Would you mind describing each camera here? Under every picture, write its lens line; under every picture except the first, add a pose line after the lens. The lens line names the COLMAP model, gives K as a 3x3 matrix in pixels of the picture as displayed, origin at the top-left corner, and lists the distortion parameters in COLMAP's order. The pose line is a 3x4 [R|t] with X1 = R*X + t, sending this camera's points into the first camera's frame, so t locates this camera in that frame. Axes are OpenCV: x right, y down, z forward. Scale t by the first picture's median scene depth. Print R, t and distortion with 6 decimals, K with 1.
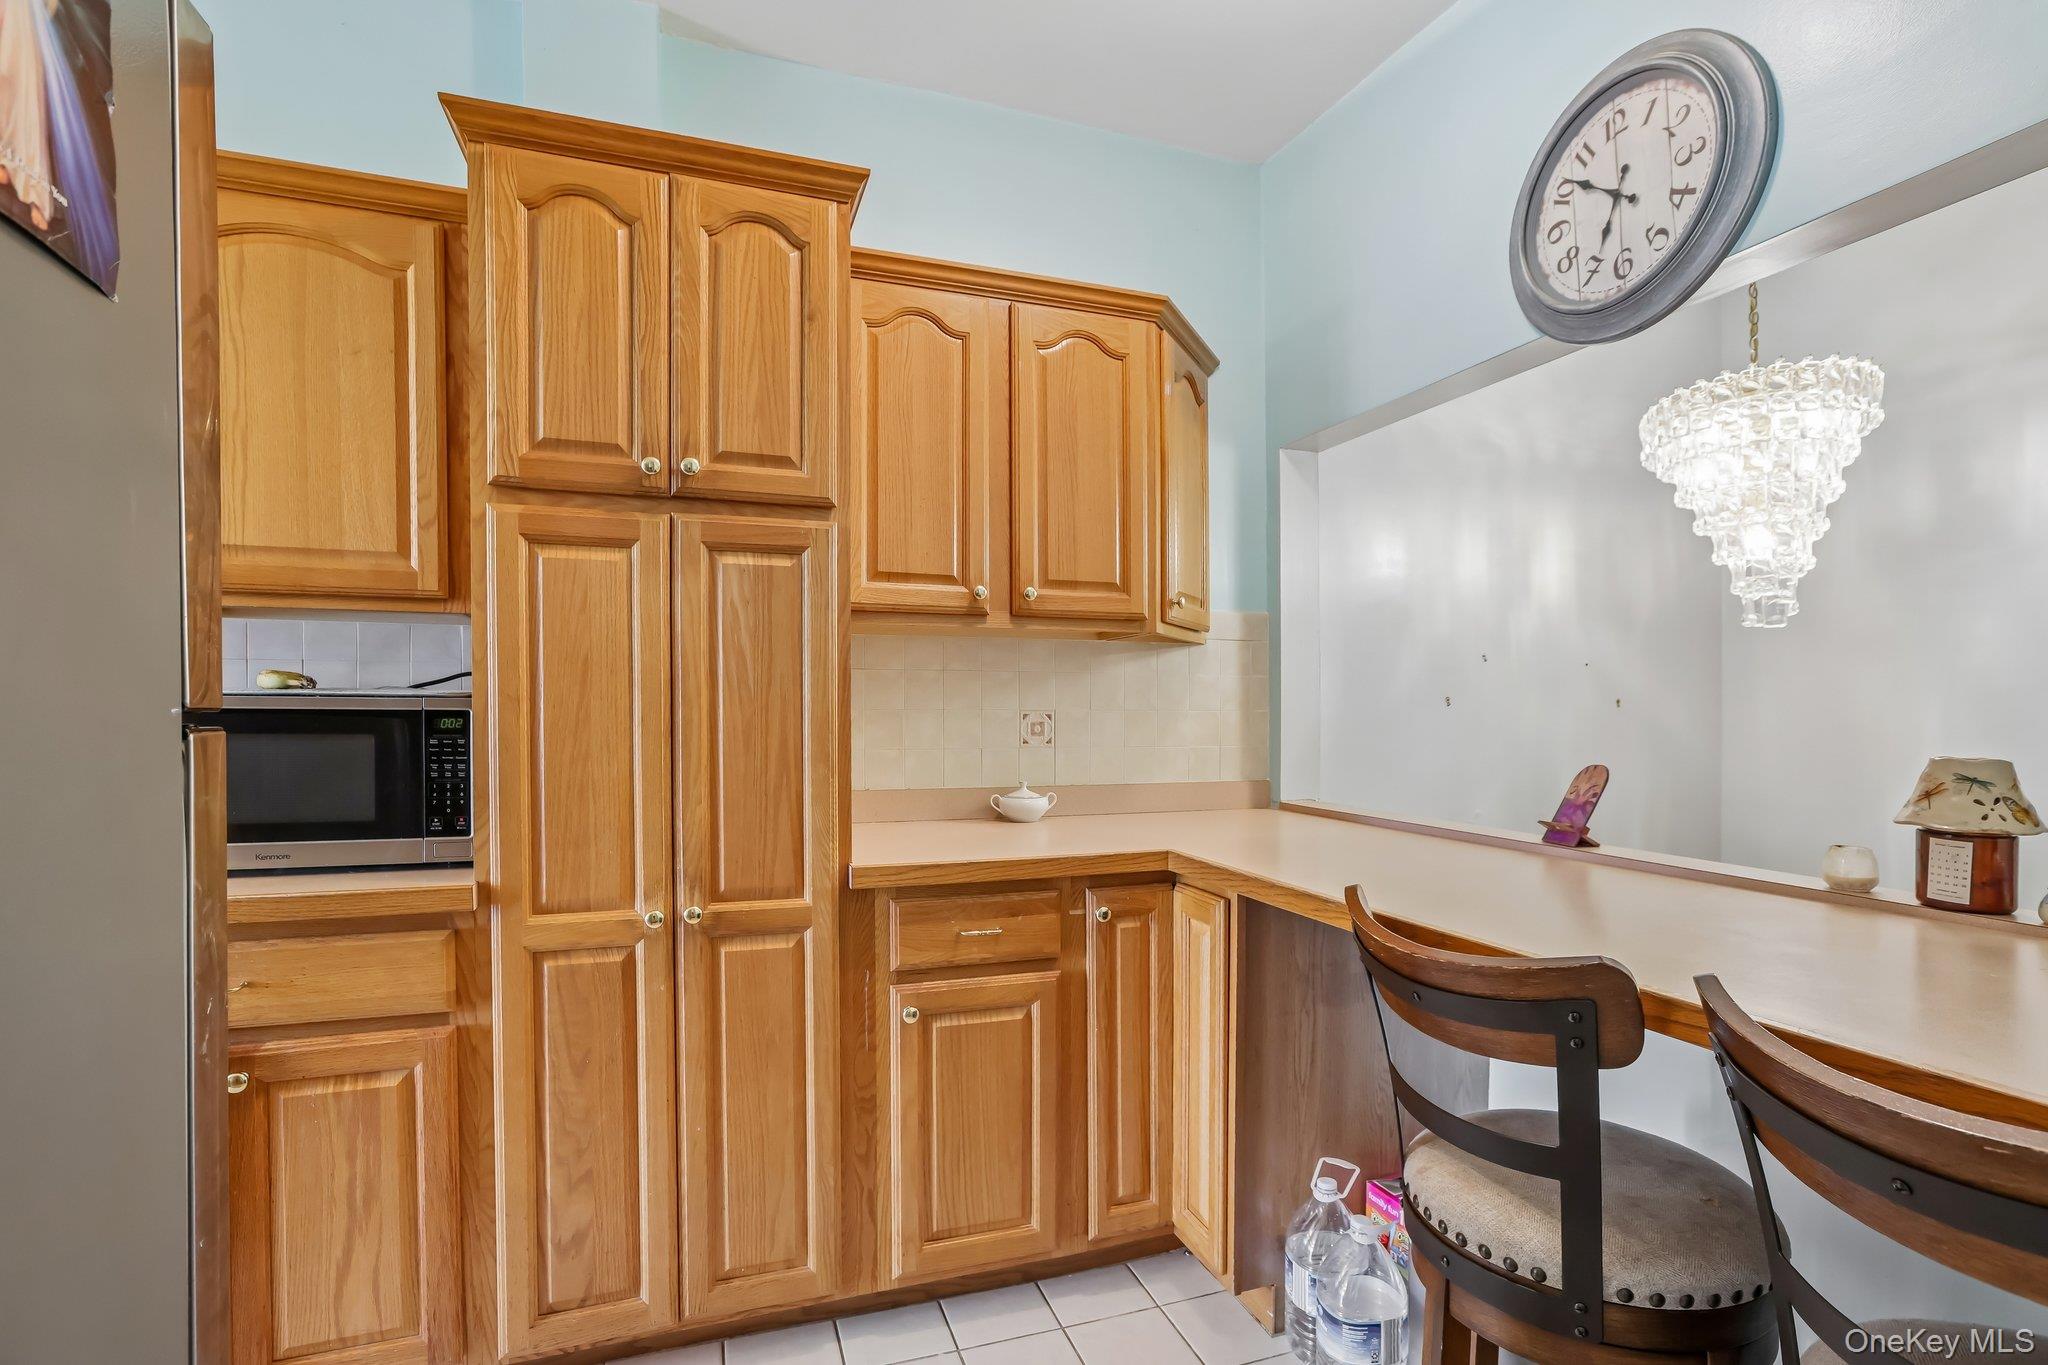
lens RADIAL K [[974.2, 0, 1024.0], [0, 974.2, 682.5], [0, 0, 1]] dist [-0.000873, -0.000330]
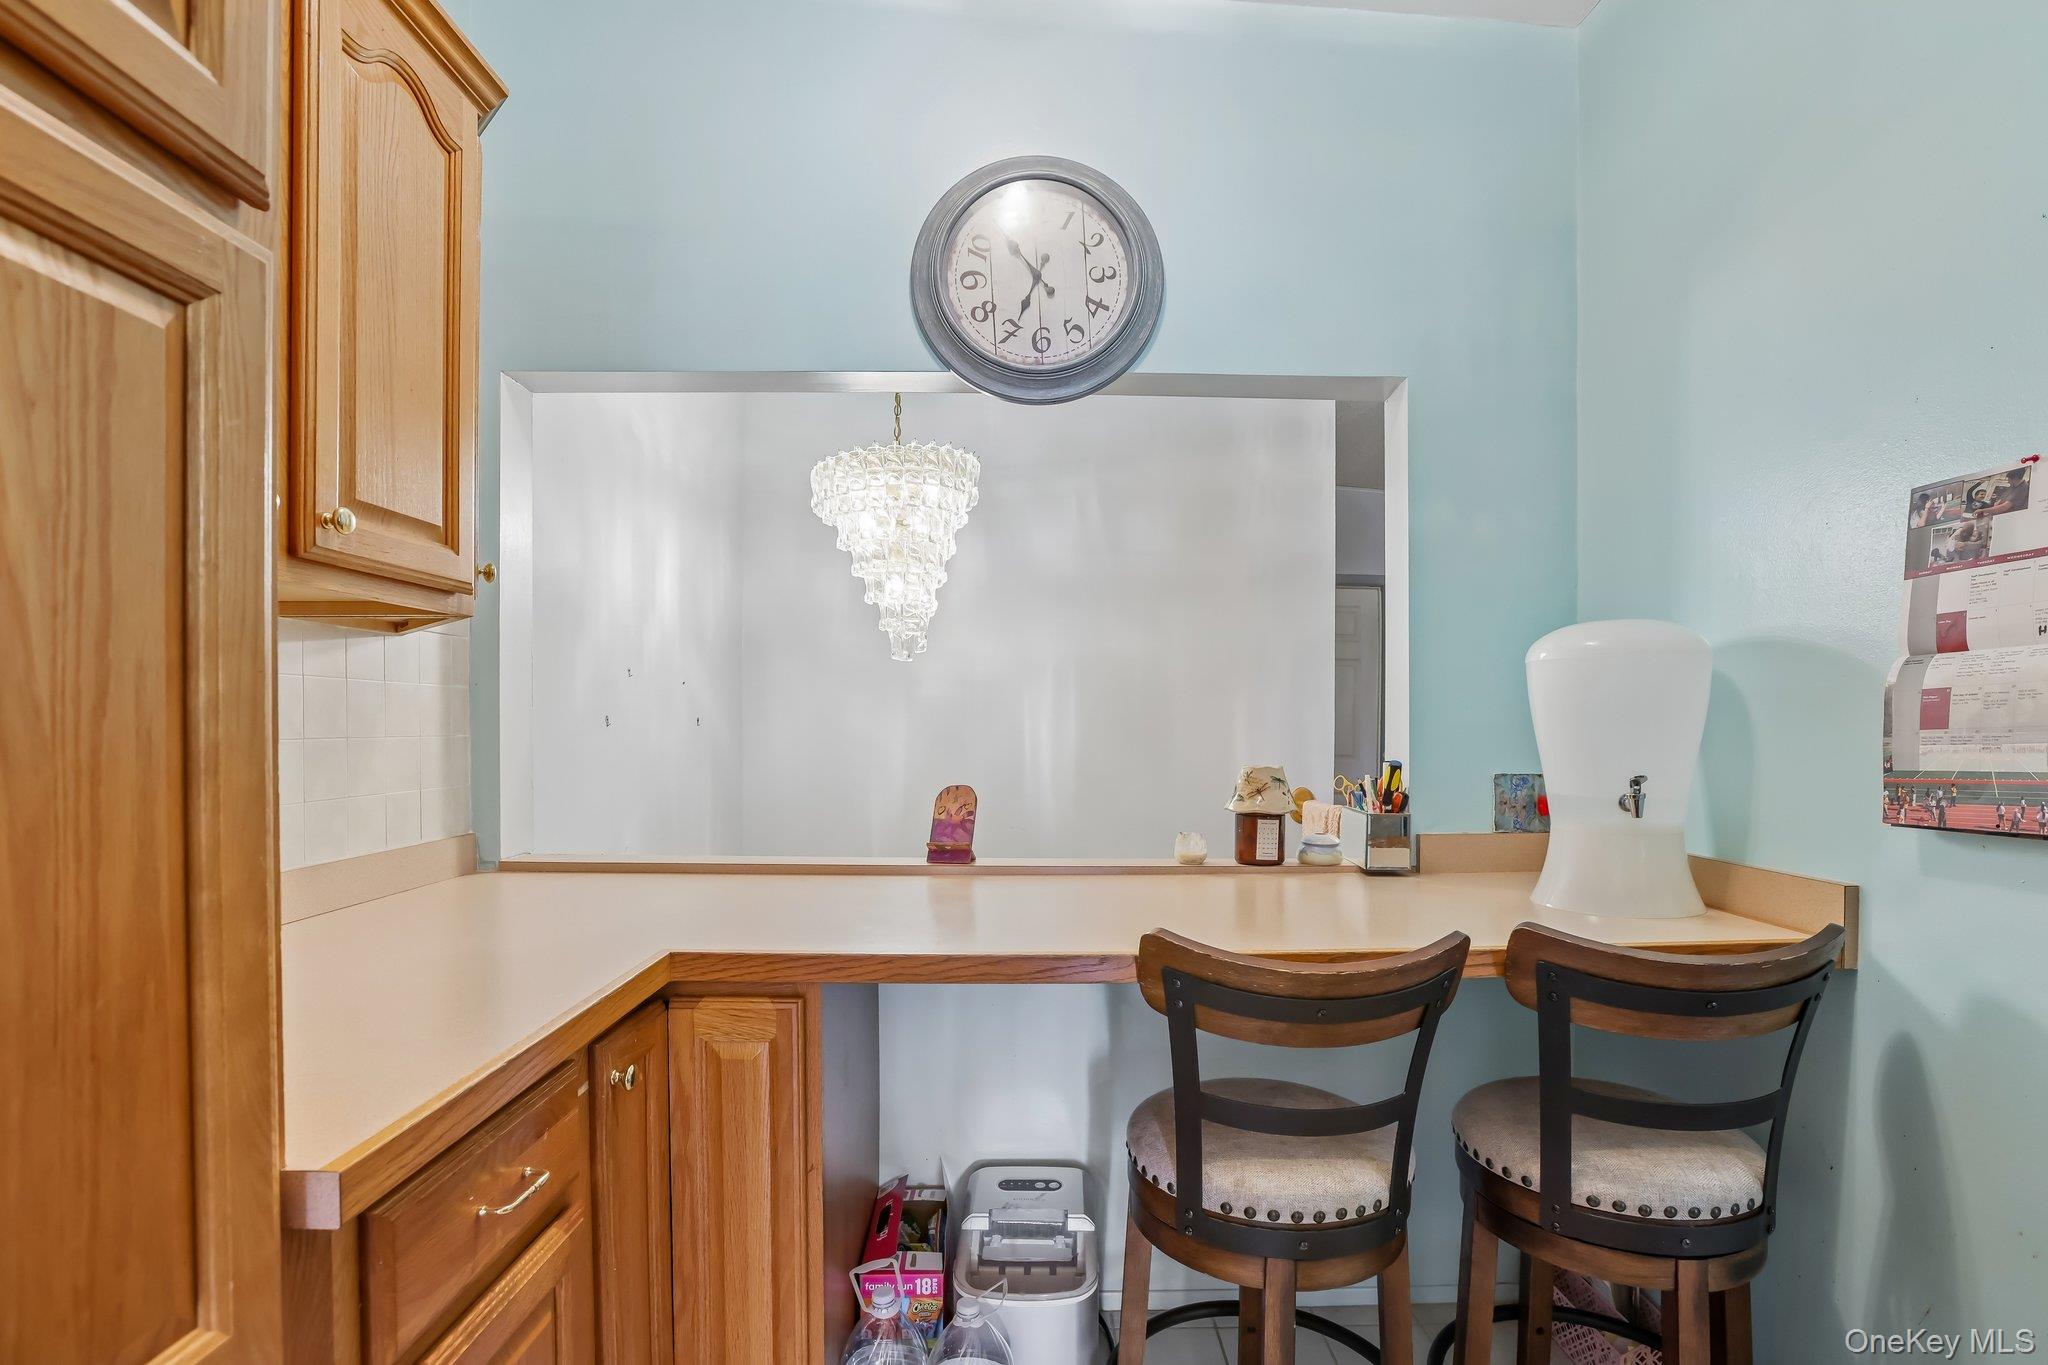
lens RADIAL K [[969.0, 0, 1024.5], [0, 969.0, 734.7], [0, 0, 1]] dist [-0.052232, 0.000018]
pose [[0.322762, -0.013724, 0.946381, -0.429793], [-0.027942, 0.999321, 0.024021, 0.000561], [-0.946068, -0.034197, 0.322159, 0.616978]]
